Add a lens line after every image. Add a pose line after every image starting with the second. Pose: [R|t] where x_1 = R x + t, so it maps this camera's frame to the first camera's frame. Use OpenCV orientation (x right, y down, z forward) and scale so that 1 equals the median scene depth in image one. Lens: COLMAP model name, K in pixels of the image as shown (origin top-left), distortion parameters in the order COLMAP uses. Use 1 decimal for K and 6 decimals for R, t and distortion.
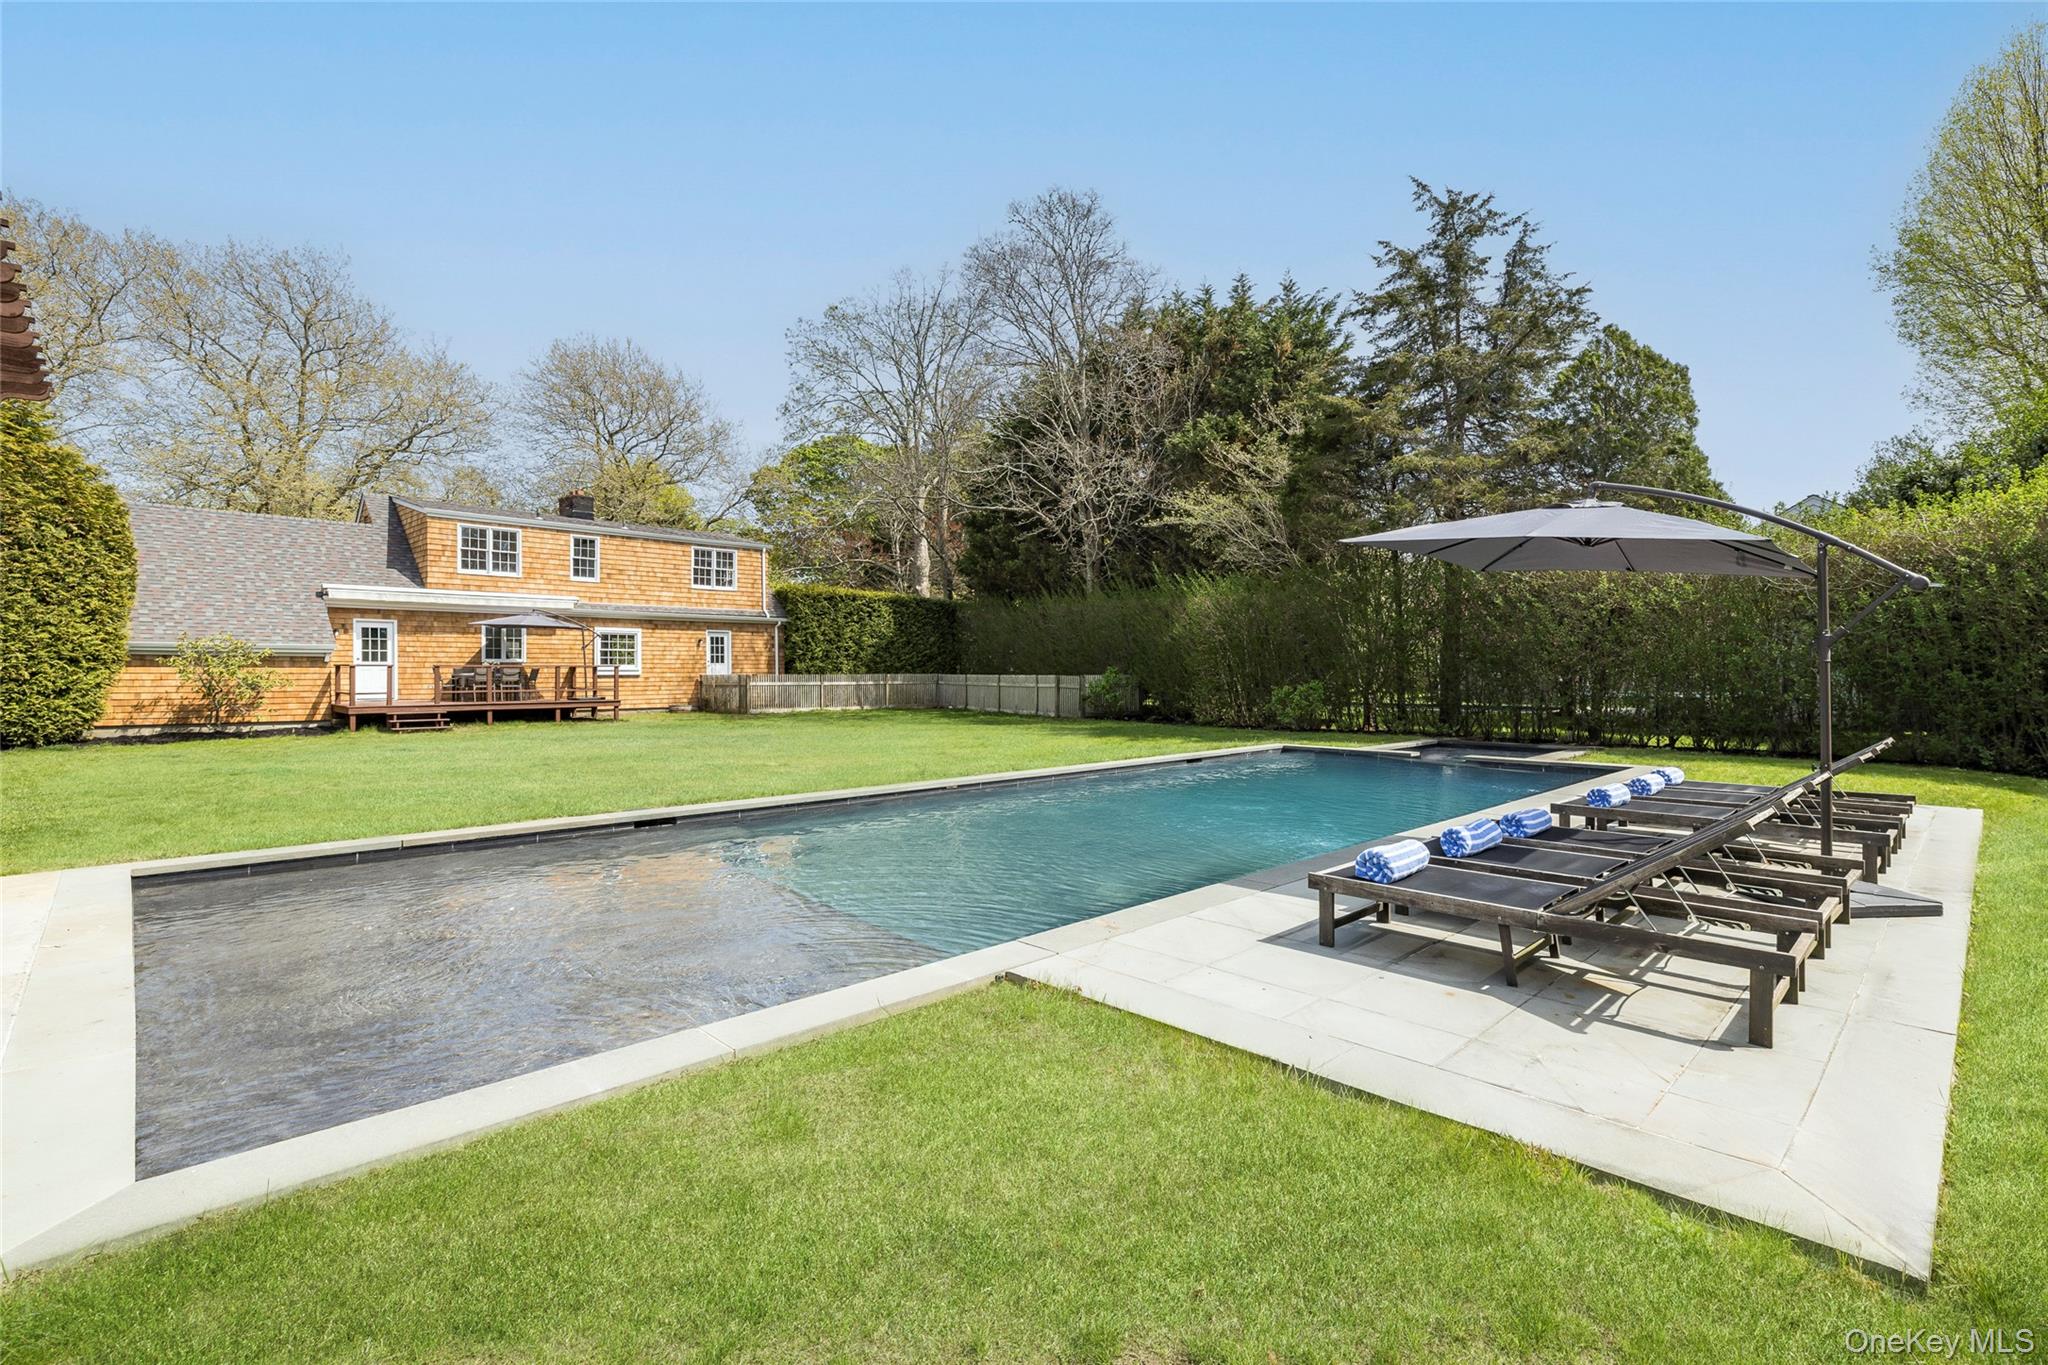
lens RADIAL K [[931.9, 0, 1025.8], [0, 931.9, 674.5], [0, 0, 1]] dist [-0.000567, -0.000119]
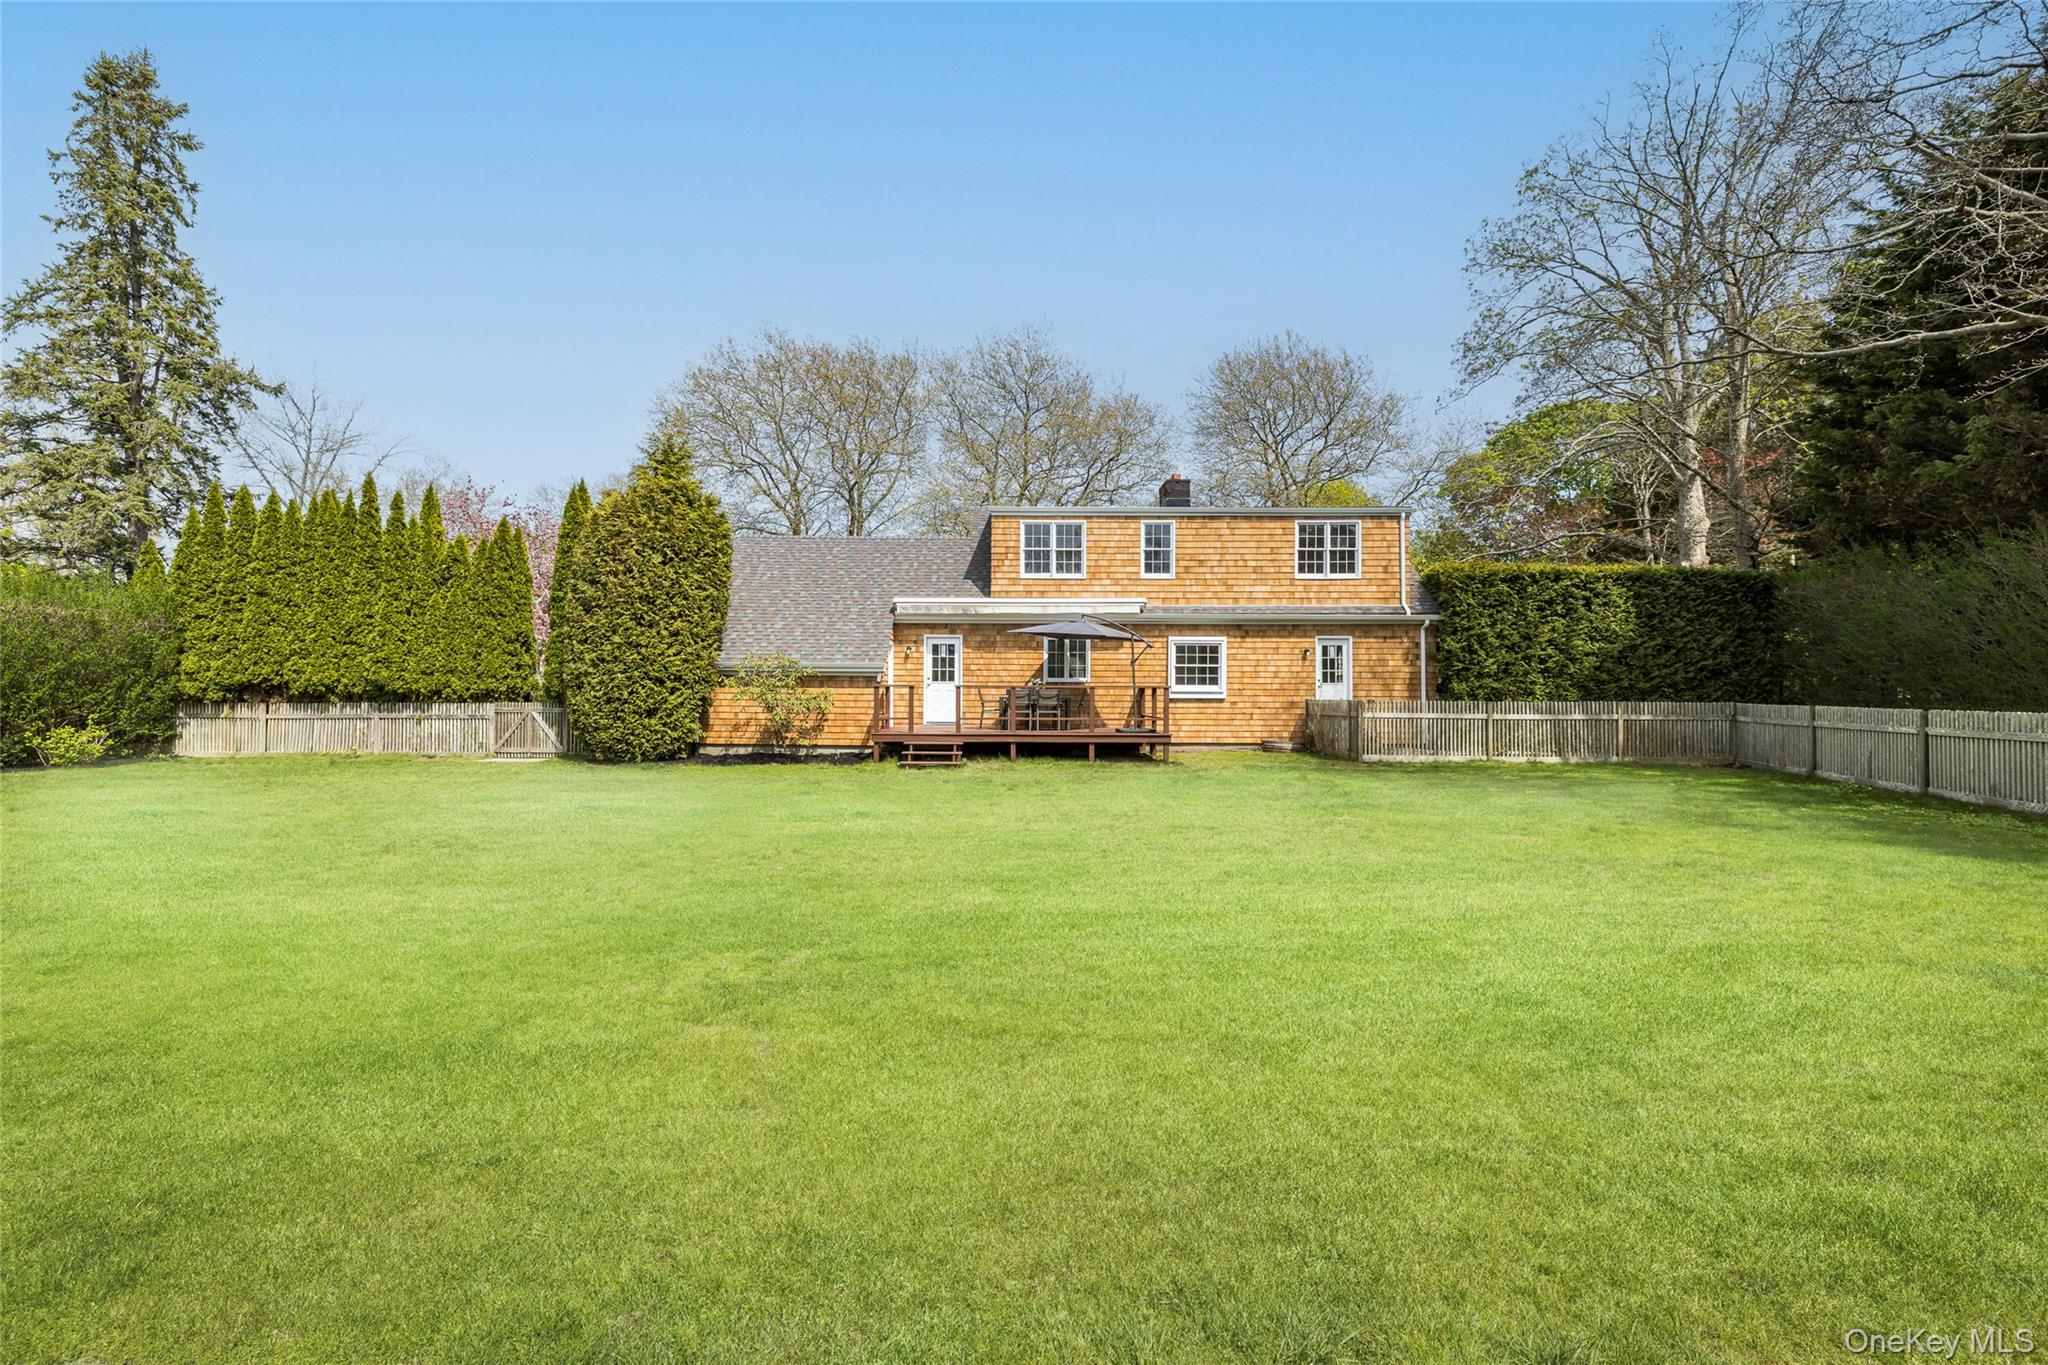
lens RADIAL K [[870.5, 0, 1032.7], [0, 870.5, 675.4], [0, 0, 1]] dist [0.002522, 0.000482]
pose [[0.727124, -0.008116, -0.686458, -0.047761], [-0.007540, 0.999775, -0.019807, -0.003351], [0.686465, 0.019578, 0.726899, 0.395023]]
